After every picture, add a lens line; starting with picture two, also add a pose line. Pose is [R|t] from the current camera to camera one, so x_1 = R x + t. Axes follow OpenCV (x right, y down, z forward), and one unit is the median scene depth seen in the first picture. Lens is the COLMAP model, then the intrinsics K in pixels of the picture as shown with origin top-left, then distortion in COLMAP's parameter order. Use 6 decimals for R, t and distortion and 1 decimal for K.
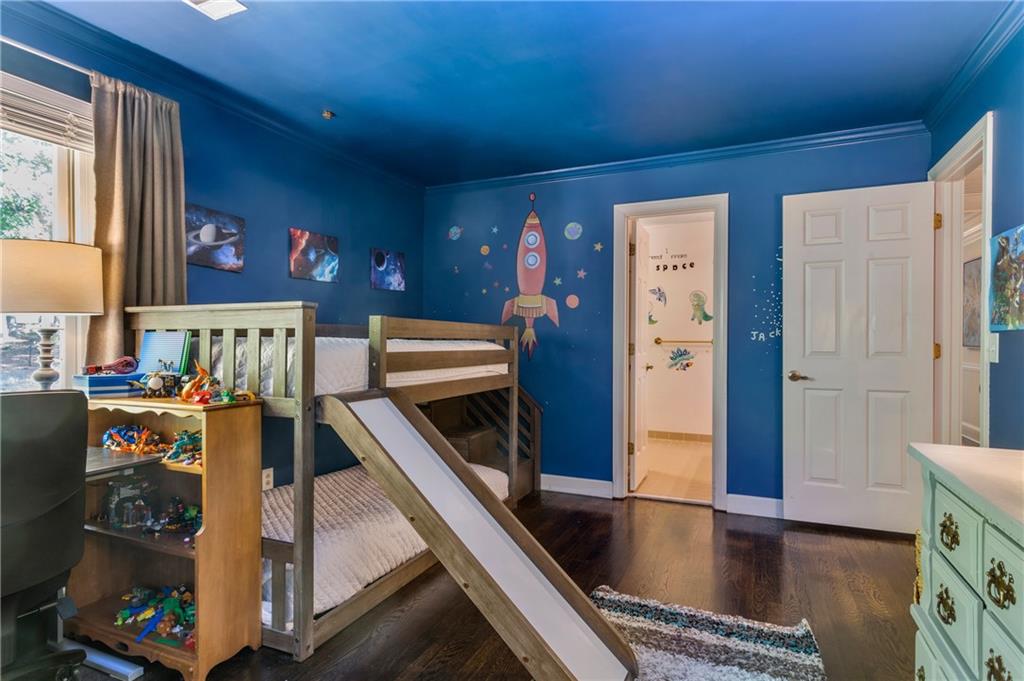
lens RADIAL K [[557.6, 0, 510.1], [0, 557.6, 343.6], [0, 0, 1]] dist [0.000307, -0.000336]
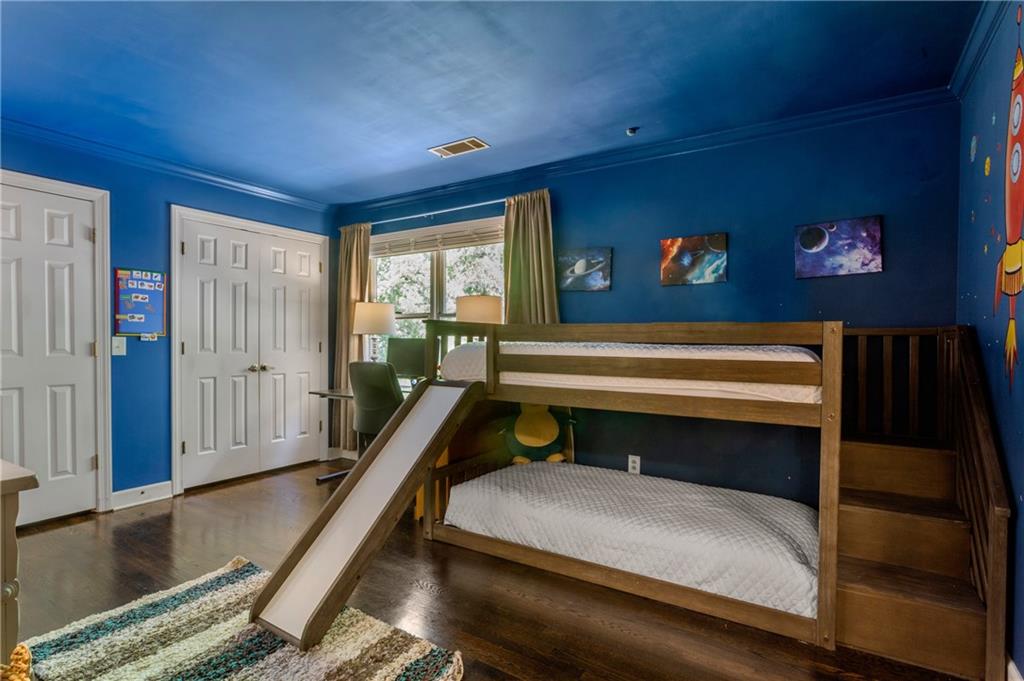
lens RADIAL K [[514.9, 0, 510.3], [0, 514.9, 343.1], [0, 0, 1]] dist [-0.004631, 0.000036]
pose [[-0.143215, -0.002320, -0.989689, 0.654411], [-0.010779, 0.999942, -0.000785, -0.005070], [0.989633, 0.010555, -0.143231, 0.890344]]
